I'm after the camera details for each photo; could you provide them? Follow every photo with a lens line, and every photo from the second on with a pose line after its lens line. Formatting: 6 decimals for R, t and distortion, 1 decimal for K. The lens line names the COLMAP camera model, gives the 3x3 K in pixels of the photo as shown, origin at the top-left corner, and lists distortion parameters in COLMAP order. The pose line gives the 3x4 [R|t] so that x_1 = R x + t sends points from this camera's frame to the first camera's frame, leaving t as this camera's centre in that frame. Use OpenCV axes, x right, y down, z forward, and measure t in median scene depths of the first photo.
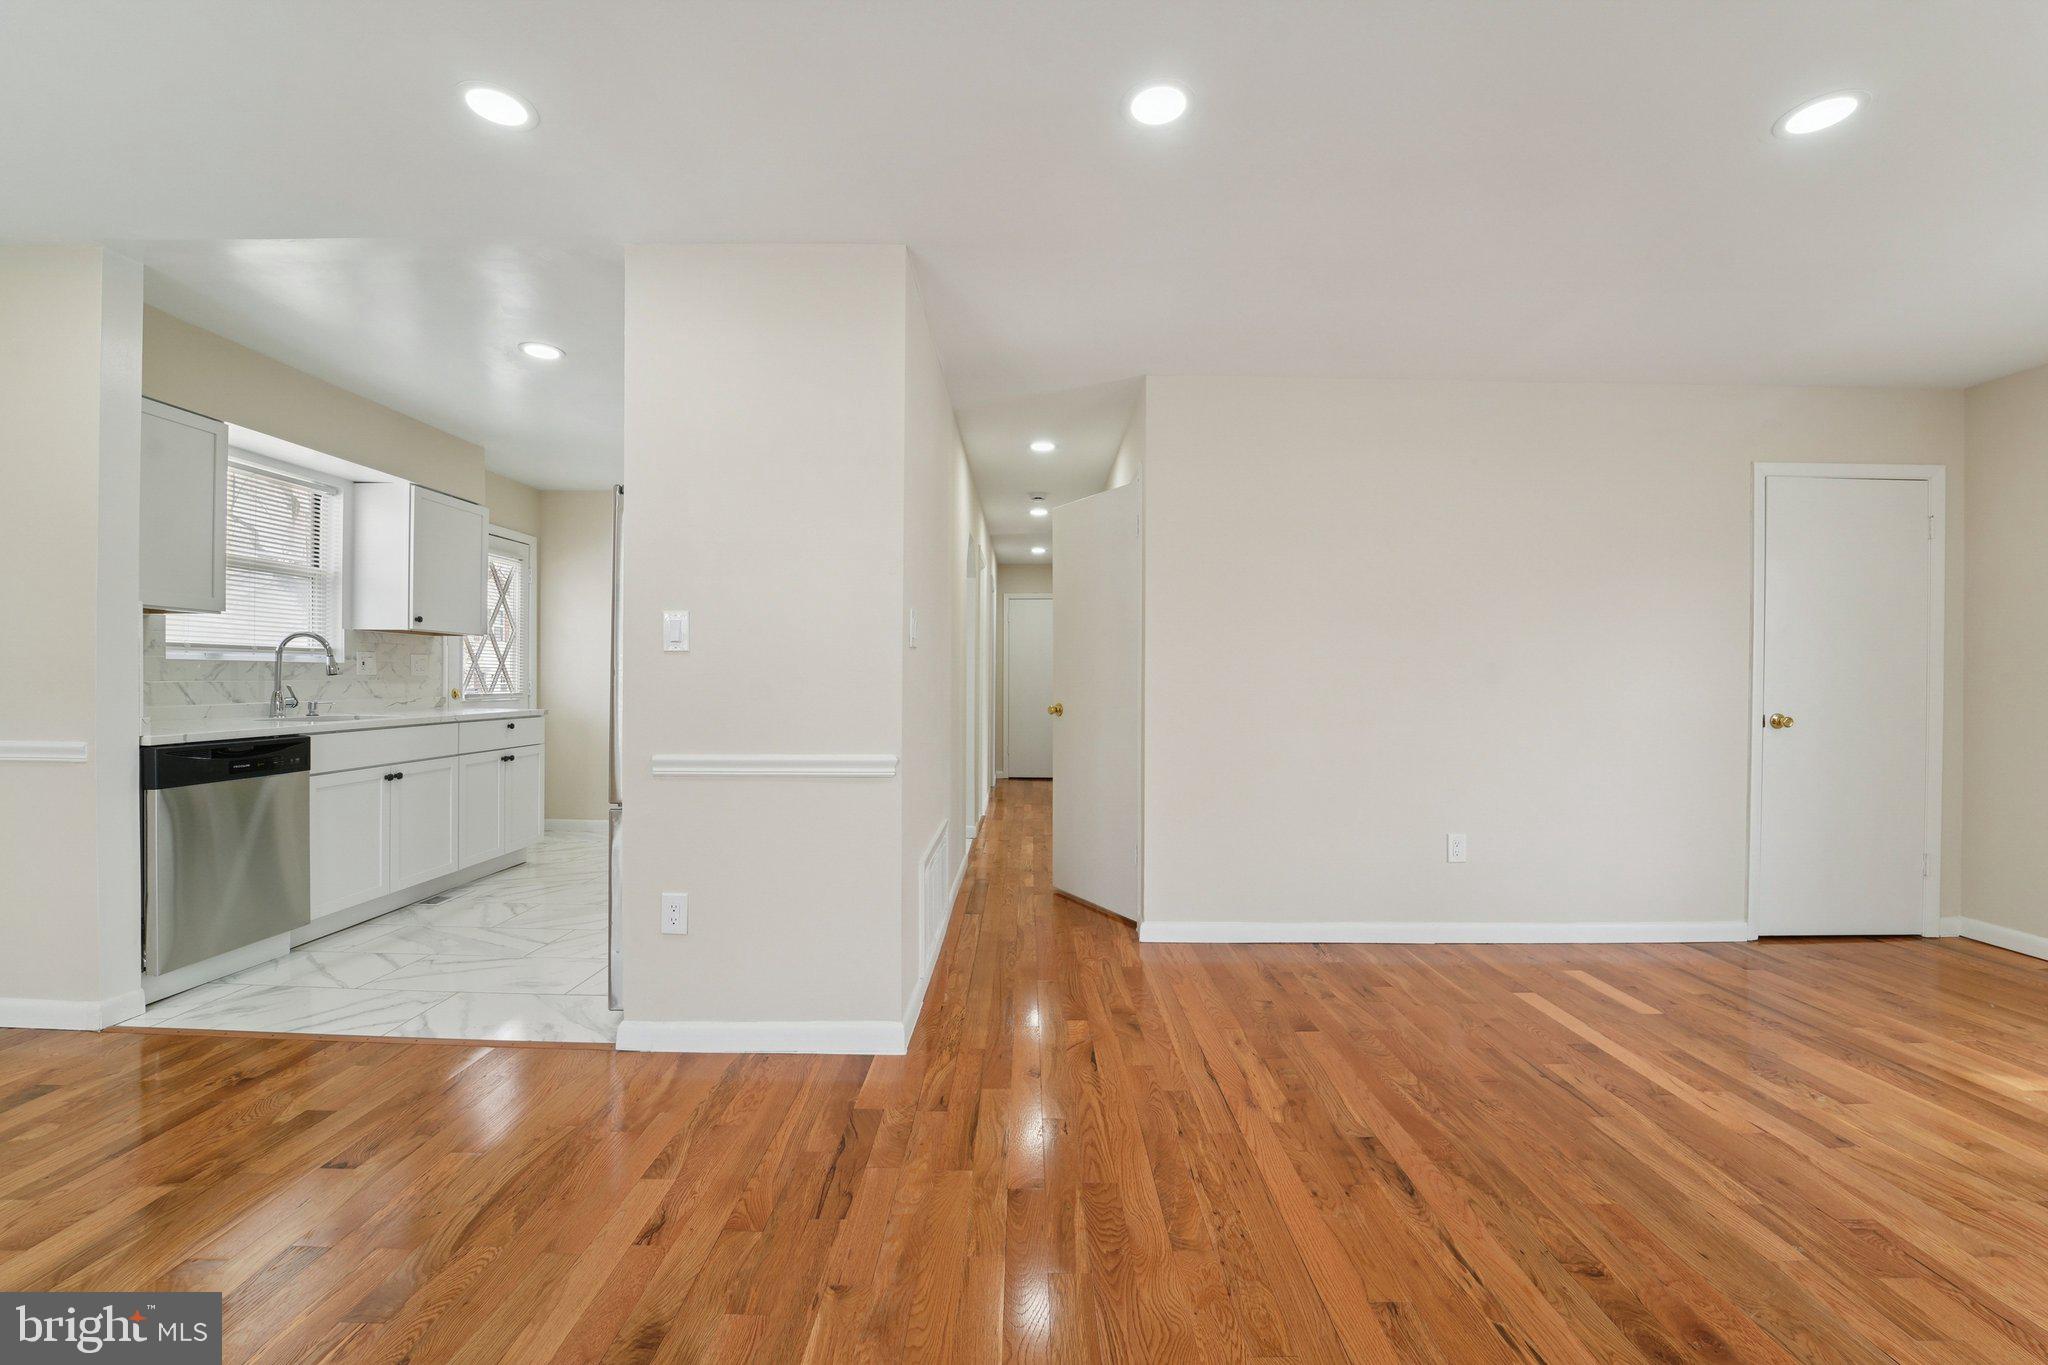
lens RADIAL K [[838.6, 0, 1030.4], [0, 838.6, 678.4], [0, 0, 1]] dist [-0.024860, 0.000625]
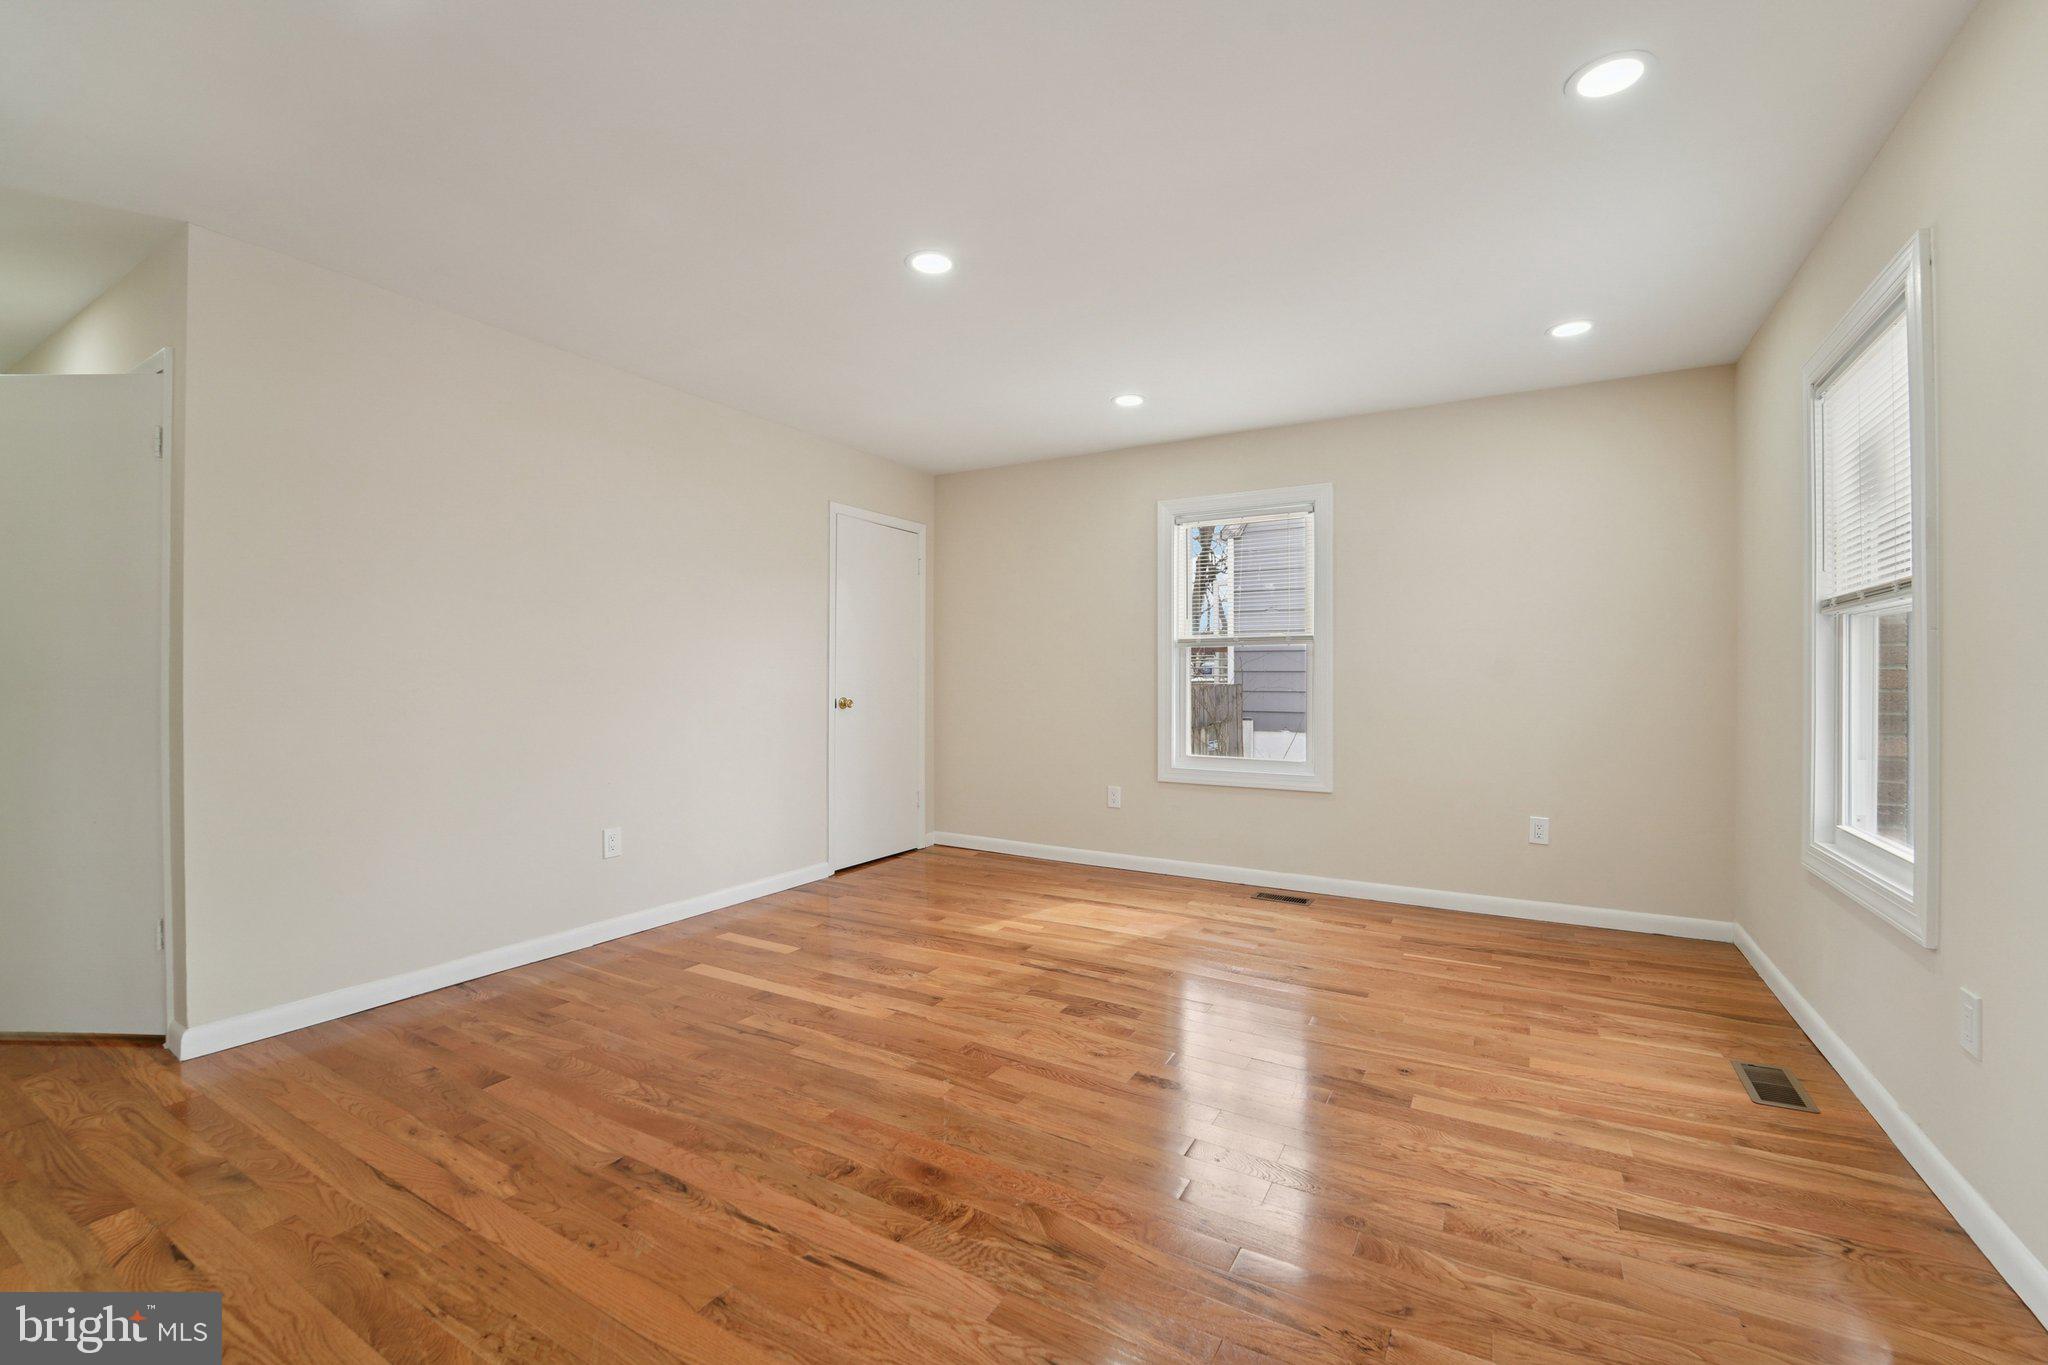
lens RADIAL K [[838.6, 0, 1038.1], [0, 838.6, 675.5], [0, 0, 1]] dist [-0.024860, 0.000625]
pose [[0.494766, -0.005589, 0.869008, -0.127139], [0.002659, 0.999984, 0.004918, 0.001673], [-0.869022, -0.000122, 0.494773, 0.094985]]
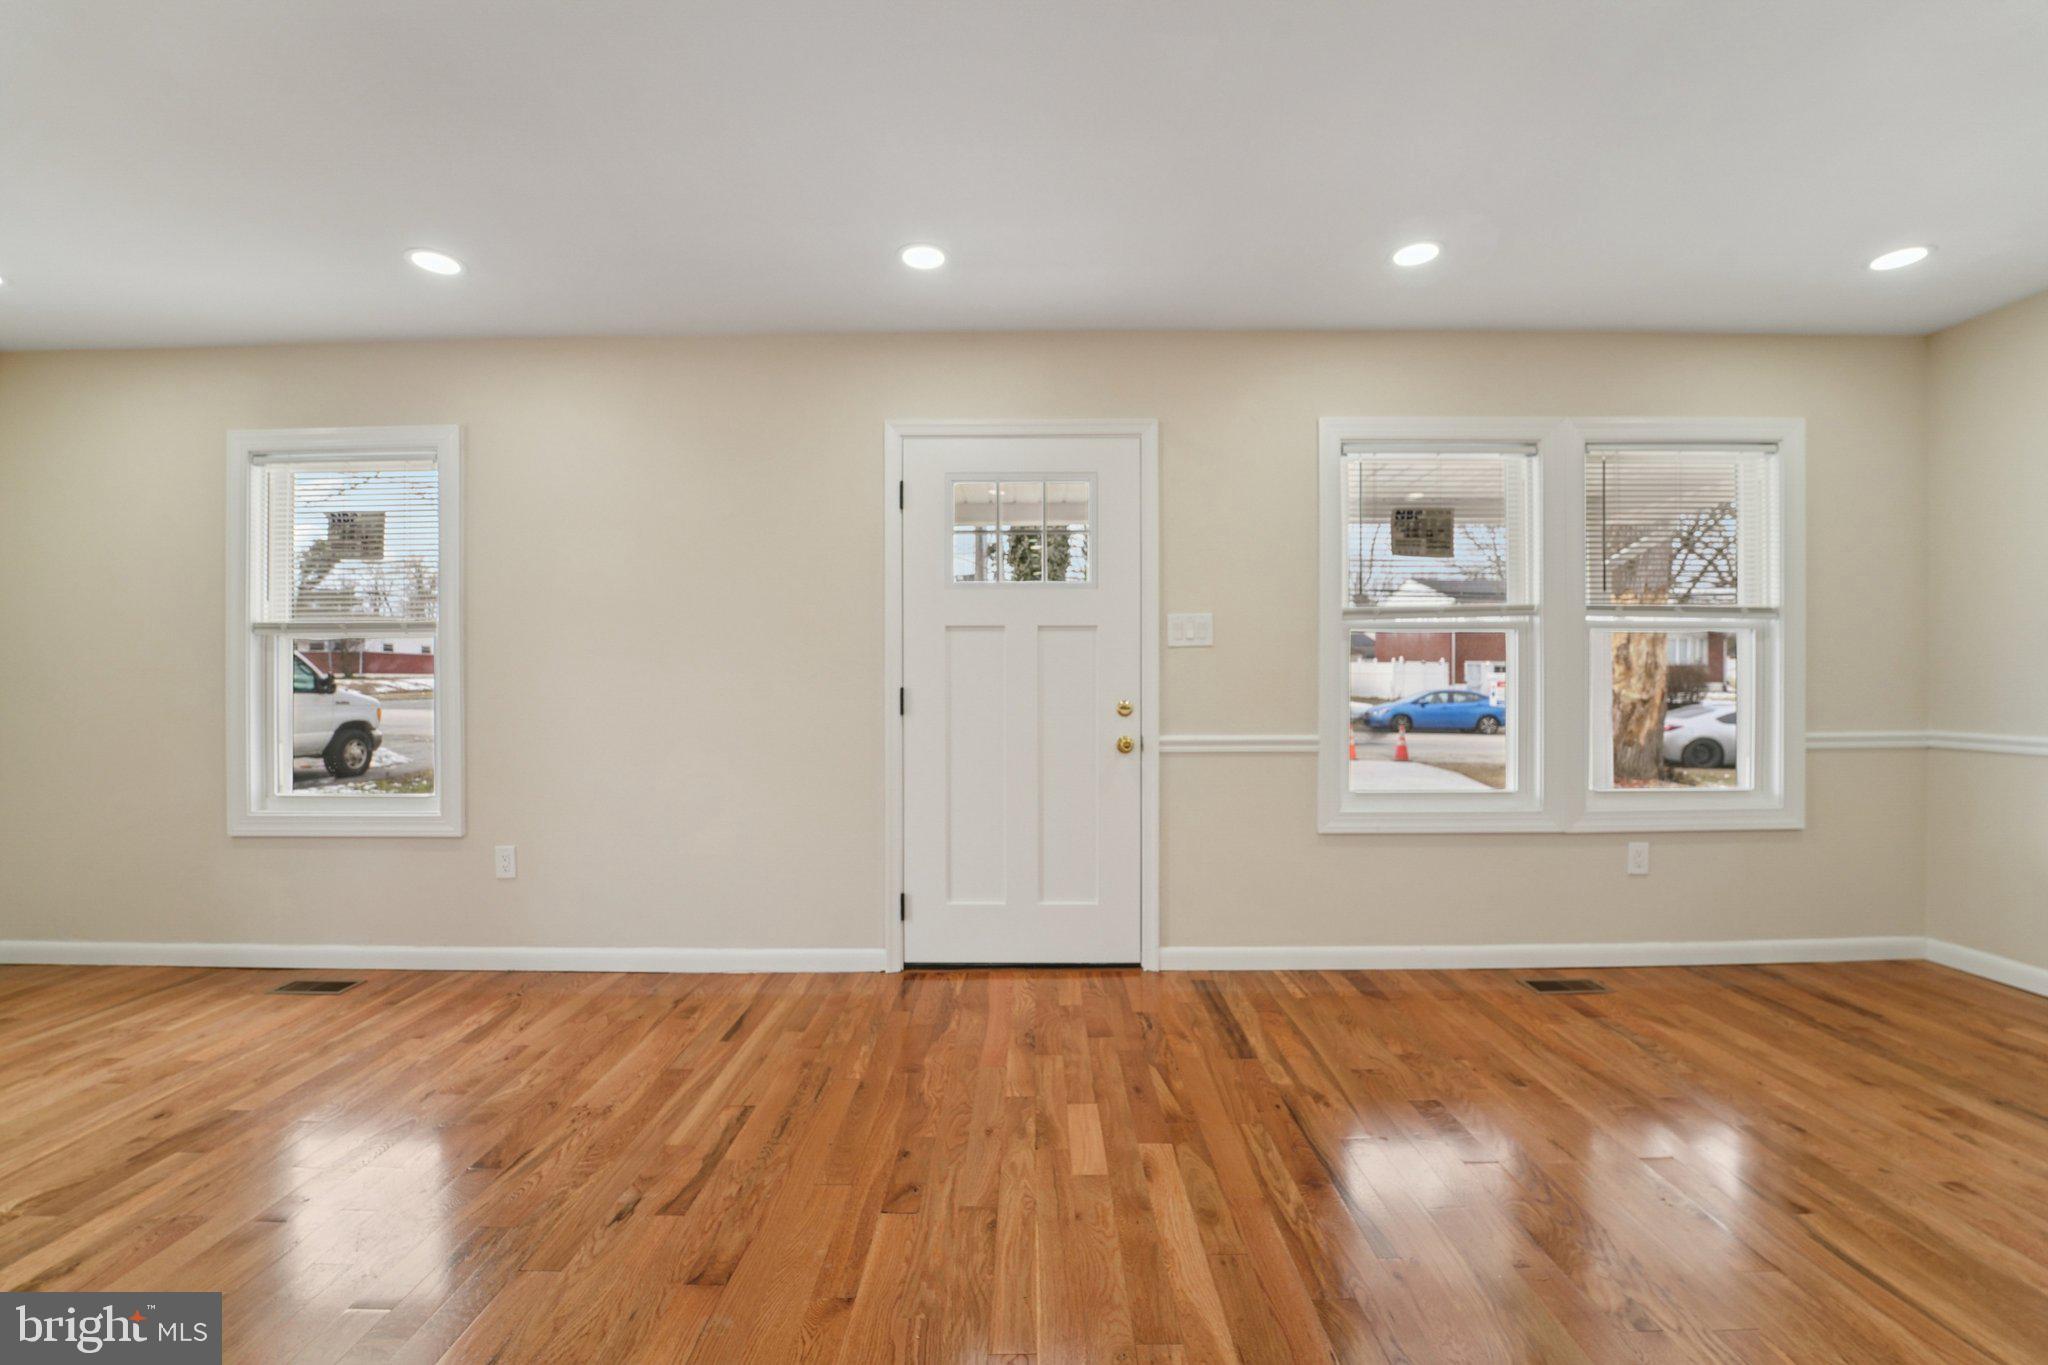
lens RADIAL K [[838.6, 0, 1038.2], [0, 838.6, 675.2], [0, 0, 1]] dist [-0.024860, 0.000625]
pose [[-0.999992, -0.004050, -0.000660, -0.016987], [-0.004046, 0.999965, -0.007287, 0.003907], [0.000690, -0.007285, -0.999973, 0.979285]]
